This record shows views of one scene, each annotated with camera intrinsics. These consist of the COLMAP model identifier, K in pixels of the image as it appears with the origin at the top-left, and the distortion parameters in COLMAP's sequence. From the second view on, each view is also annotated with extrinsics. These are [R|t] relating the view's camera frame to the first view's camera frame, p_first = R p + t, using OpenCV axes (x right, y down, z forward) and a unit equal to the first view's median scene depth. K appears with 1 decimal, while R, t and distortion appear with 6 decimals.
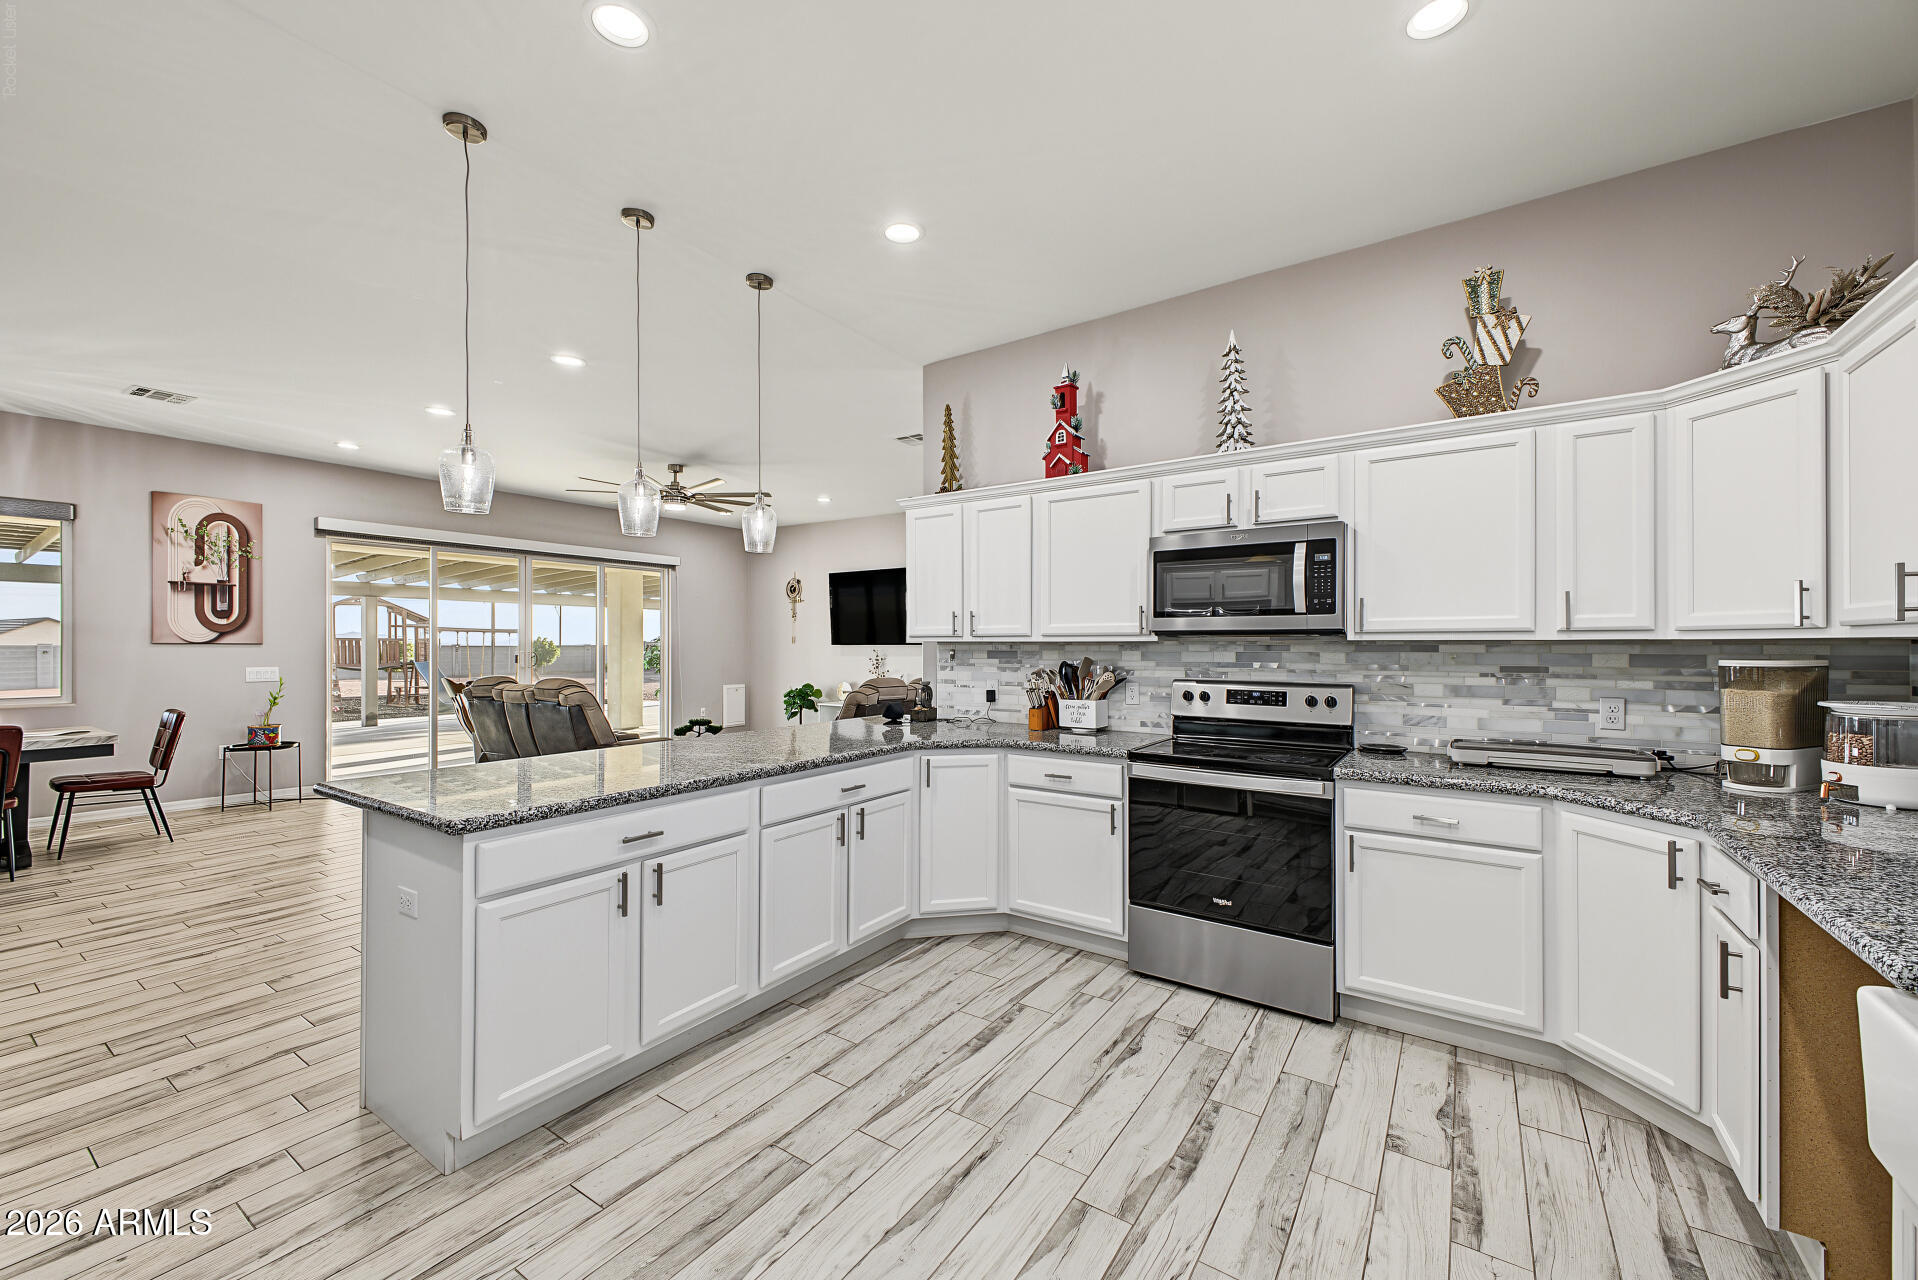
lens RADIAL K [[756.5, 0, 961.8], [0, 756.5, 643.8], [0, 0, 1]] dist [0.019063, -0.003581]
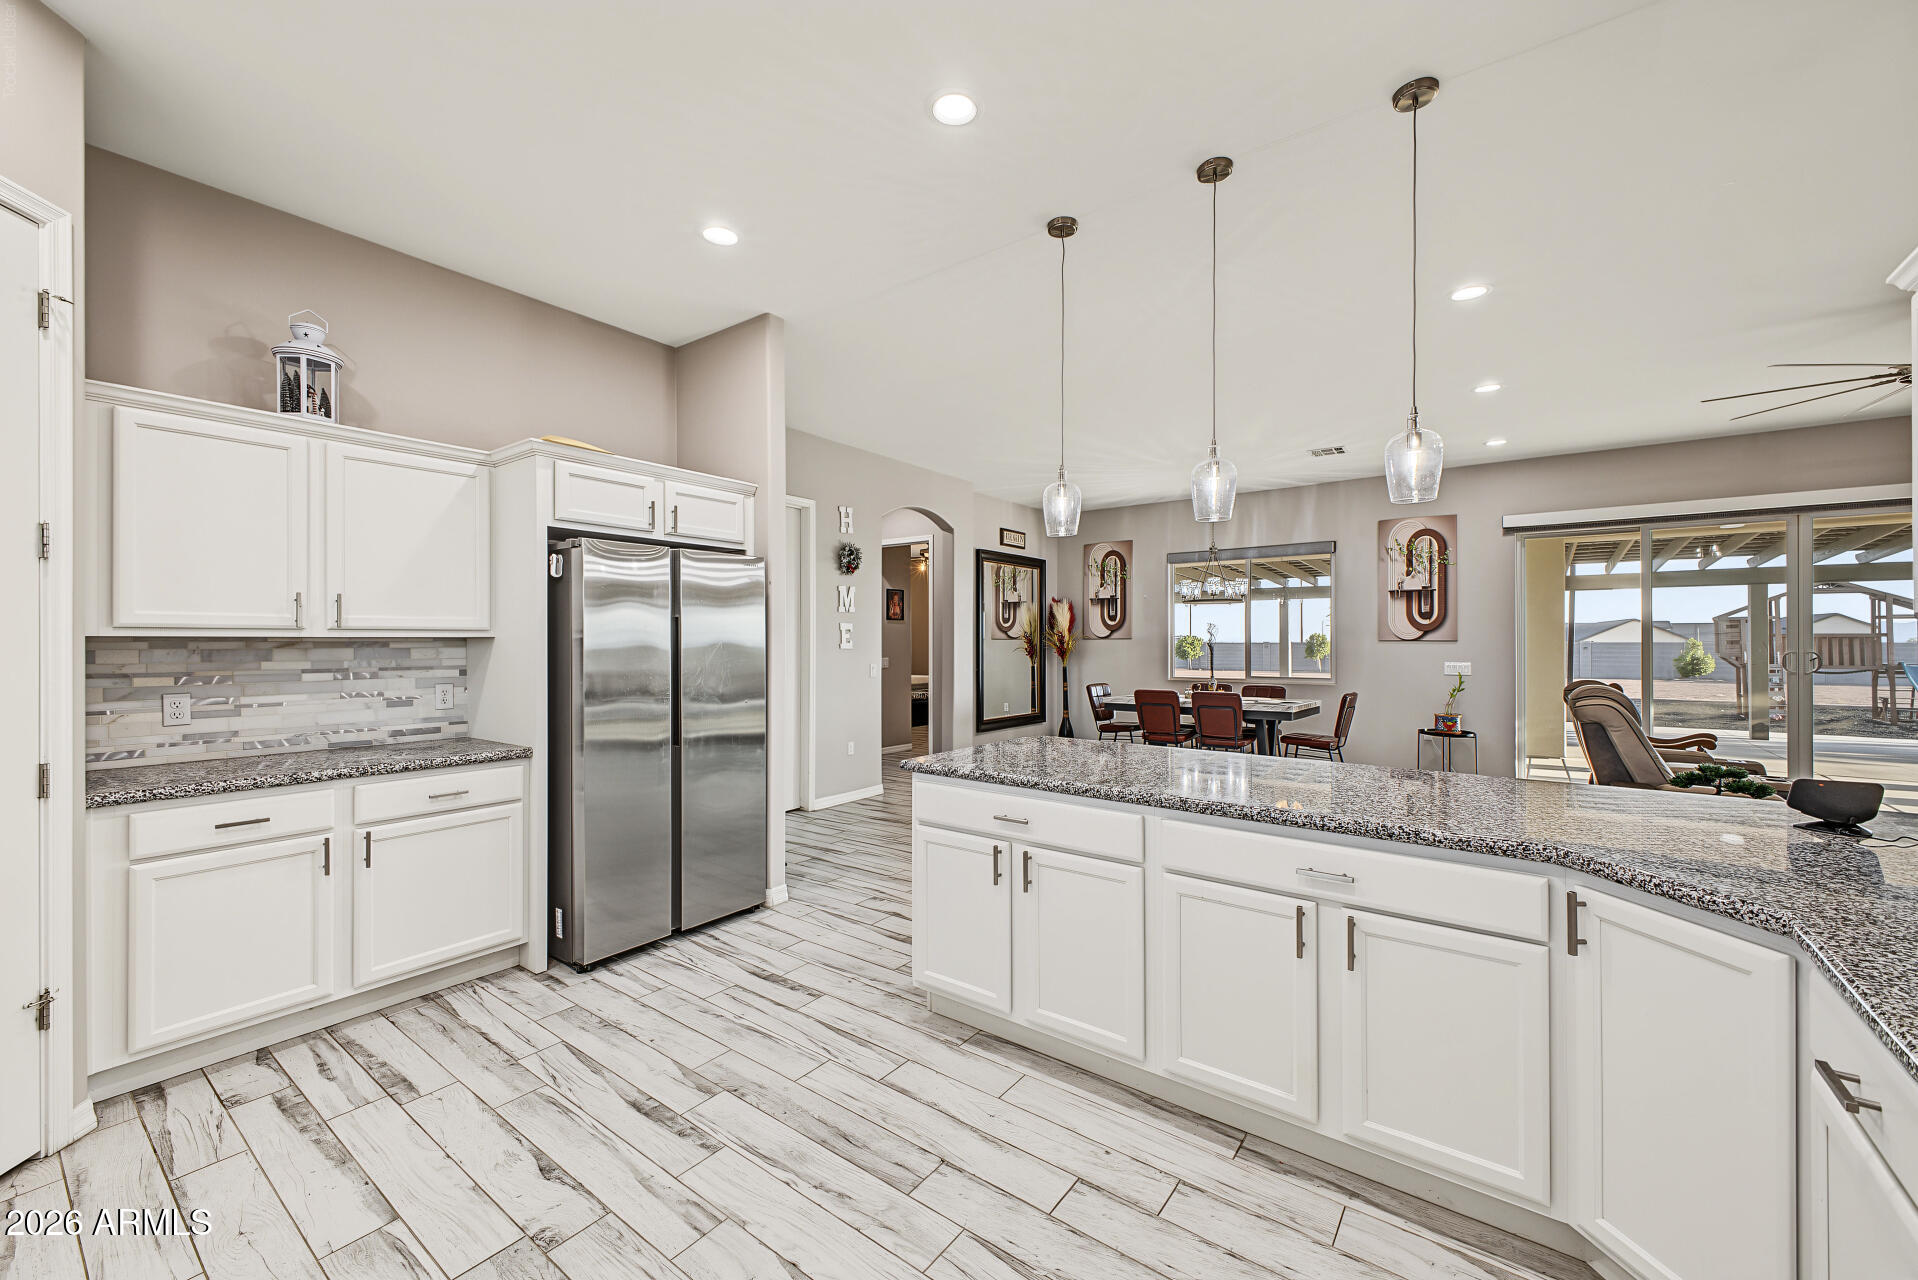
lens RADIAL K [[756.5, 0, 952.3], [0, 756.5, 635.0], [0, 0, 1]] dist [0.019063, -0.003581]
pose [[-0.049051, -0.008633, -0.998759, 0.260240], [0.001331, 0.999961, -0.008708, 0.000491], [0.998795, -0.001756, -0.049038, 0.383897]]
